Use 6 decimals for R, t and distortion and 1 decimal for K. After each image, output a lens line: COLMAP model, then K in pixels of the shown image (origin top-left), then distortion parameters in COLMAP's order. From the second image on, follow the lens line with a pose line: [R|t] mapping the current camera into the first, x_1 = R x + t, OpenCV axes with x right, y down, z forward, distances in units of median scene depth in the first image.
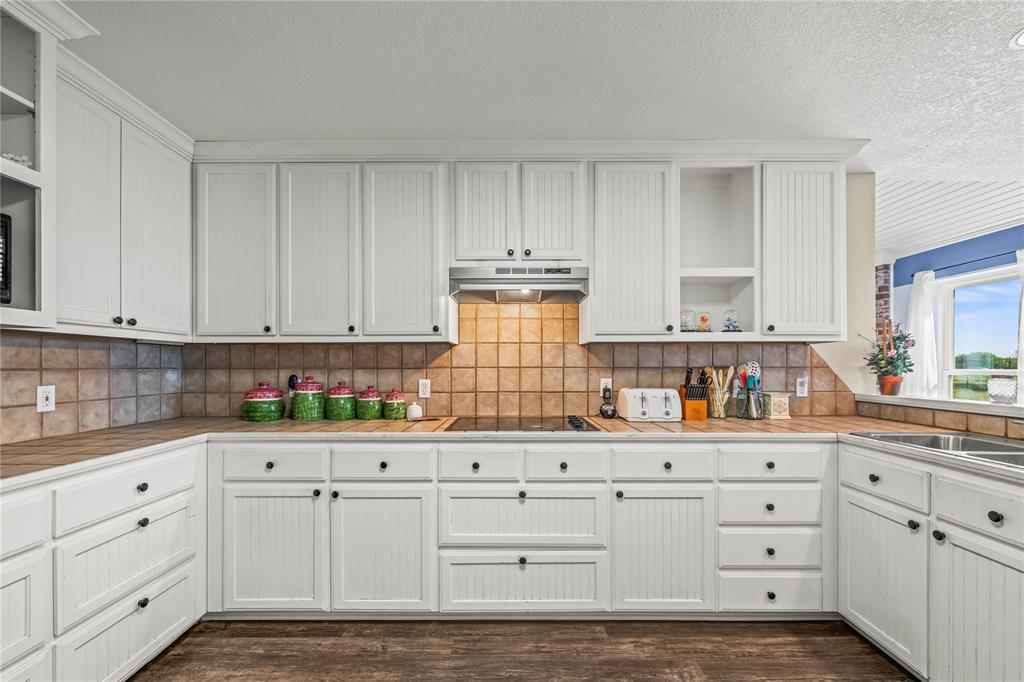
lens RADIAL K [[407.4, 0, 505.1], [0, 407.4, 366.8], [0, 0, 1]] dist [0.002870, -0.000428]
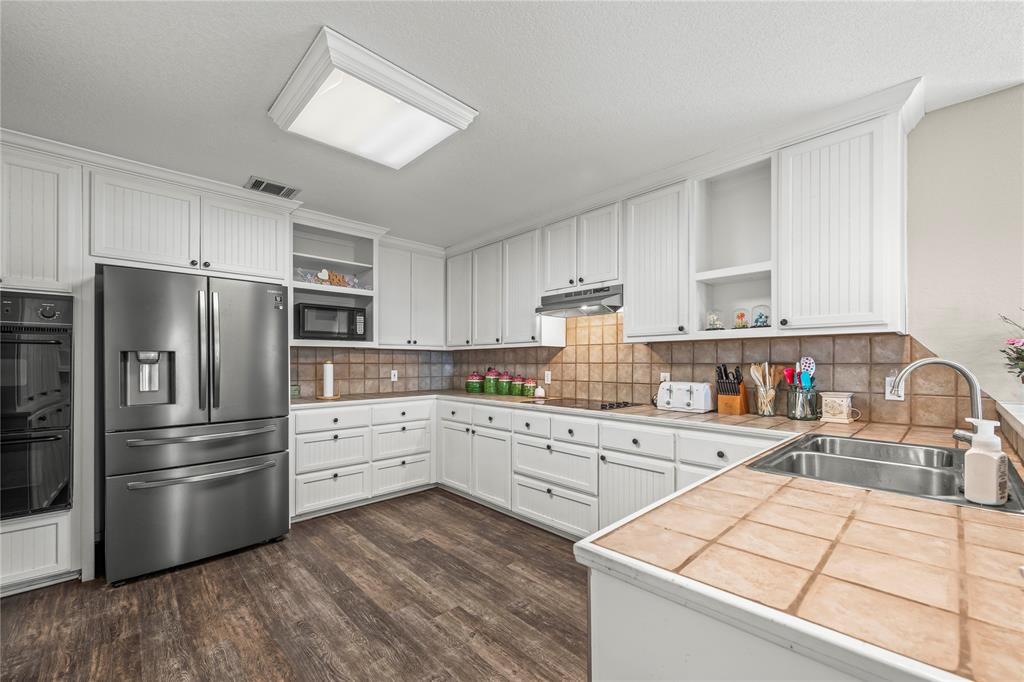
lens RADIAL K [[407.4, 0, 527.4], [0, 407.4, 363.5], [0, 0, 1]] dist [0.002870, -0.000428]
pose [[0.702306, 0.002081, -0.711872, 0.849812], [-0.002748, 0.999996, 0.000212, 0.003023], [0.711870, 0.001807, 0.702309, -0.092827]]
